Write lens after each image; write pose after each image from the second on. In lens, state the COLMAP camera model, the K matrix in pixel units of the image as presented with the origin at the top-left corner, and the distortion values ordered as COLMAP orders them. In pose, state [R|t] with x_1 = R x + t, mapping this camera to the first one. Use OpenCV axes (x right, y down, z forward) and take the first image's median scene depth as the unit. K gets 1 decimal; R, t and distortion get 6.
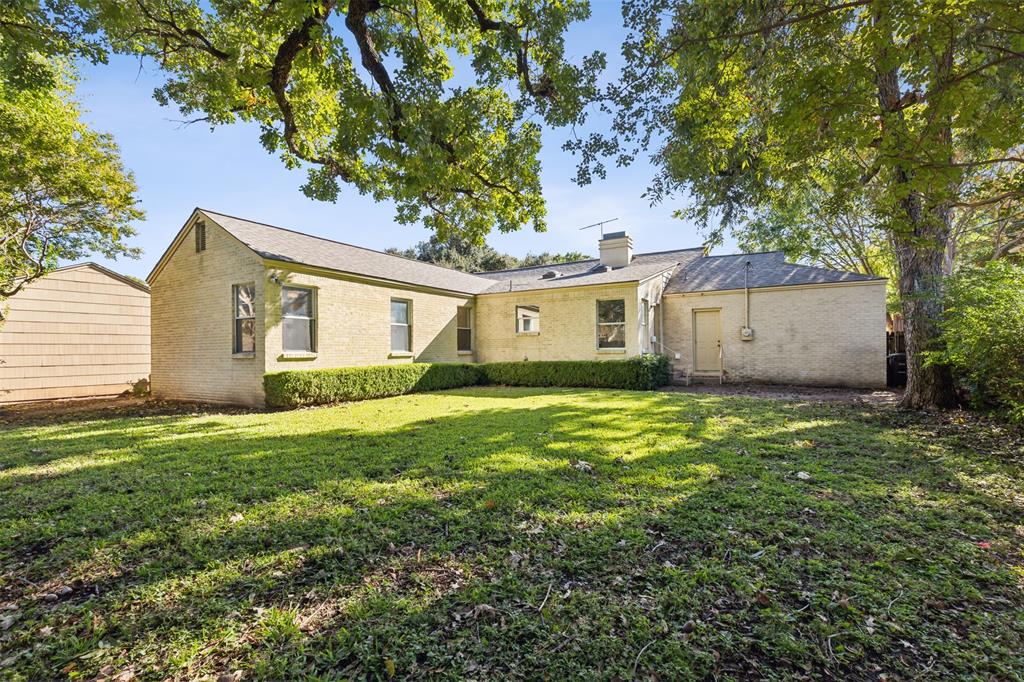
lens RADIAL K [[464.5, 0, 514.6], [0, 464.5, 345.2], [0, 0, 1]] dist [0.006377, 0.000048]
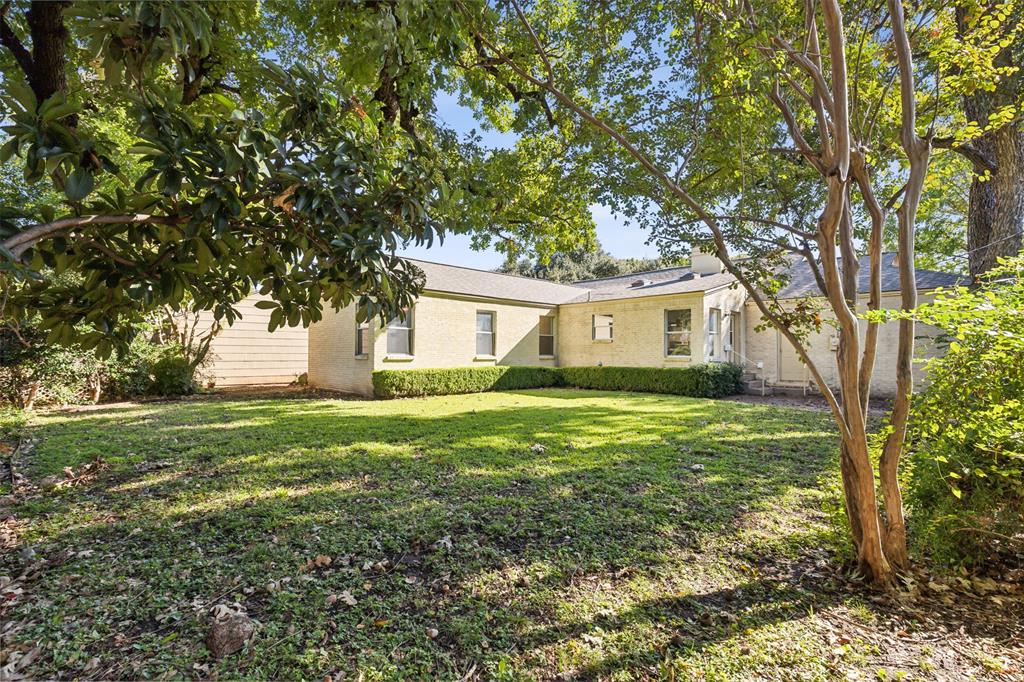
lens RADIAL K [[460.8, 0, 510.3], [0, 460.8, 349.7], [0, 0, 1]] dist [0.002422, 0.000175]
pose [[0.956840, 0.014820, -0.290238, 0.151488], [-0.013460, 0.999887, 0.006681, -0.009634], [0.290304, -0.002486, 0.956931, -0.095788]]
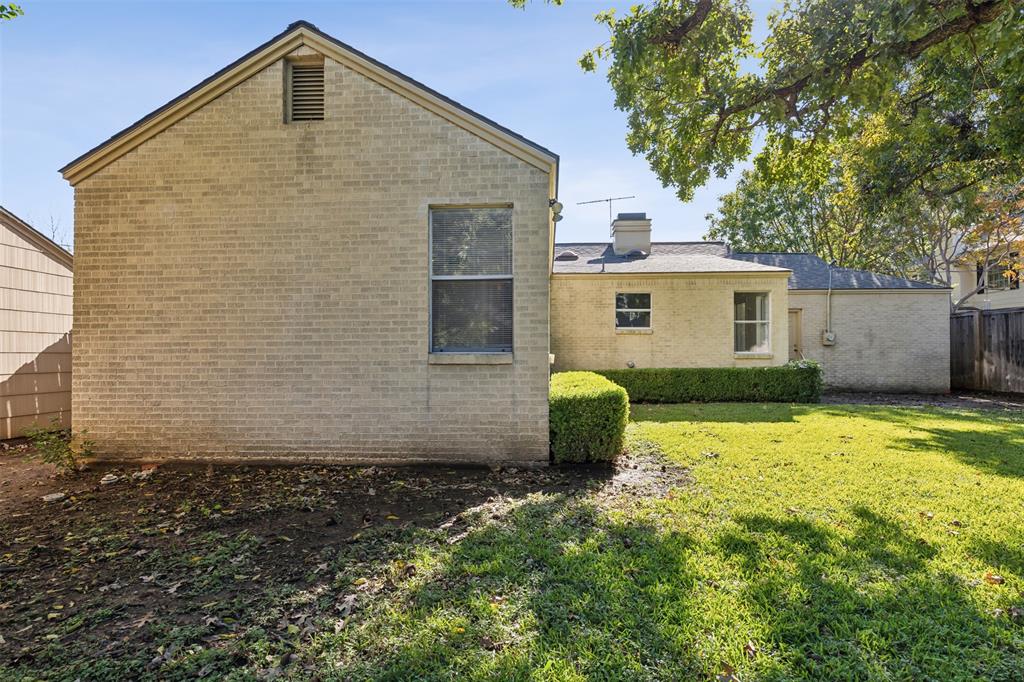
lens RADIAL K [[526.1, 0, 512.0], [0, 526.1, 341.0], [0, 0, 1]] dist [-0.000198, -0.000058]
pose [[0.888616, 0.019701, 0.458228, -0.597243], [-0.013547, 0.999769, -0.016714, 0.008311], [-0.458452, 0.008645, 0.888677, 0.388842]]
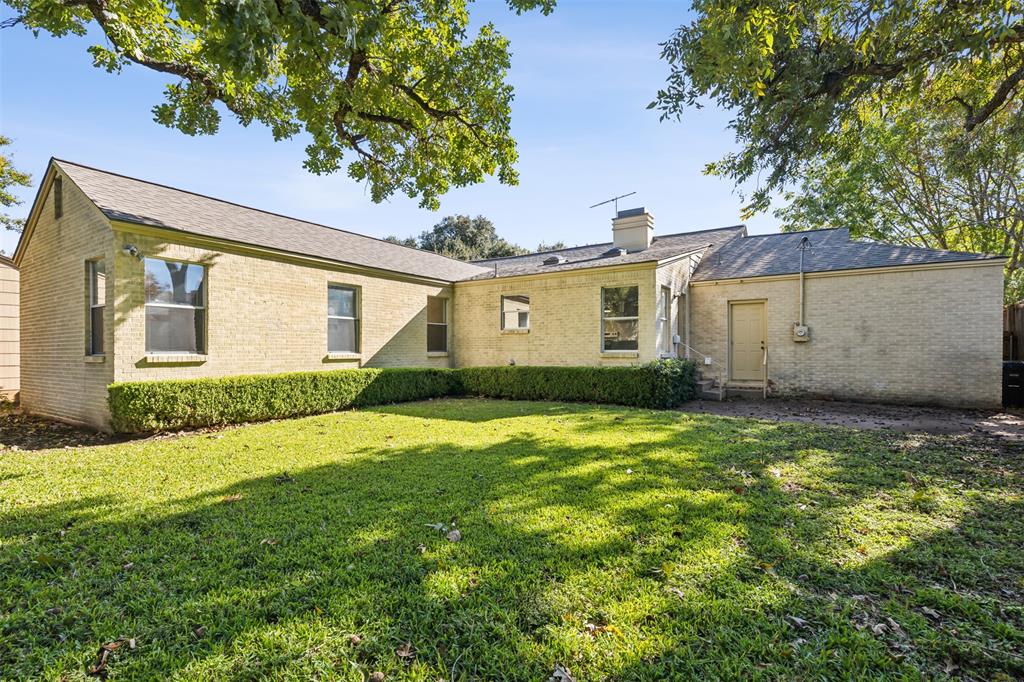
lens RADIAL K [[472.6, 0, 517.5], [0, 472.6, 349.5], [0, 0, 1]] dist [0.008111, -0.000100]
pose [[0.999142, 0.007731, -0.040685, 0.073667], [-0.007238, 0.999899, 0.012265, -0.003740], [0.040776, -0.011960, 0.999097, 0.224841]]
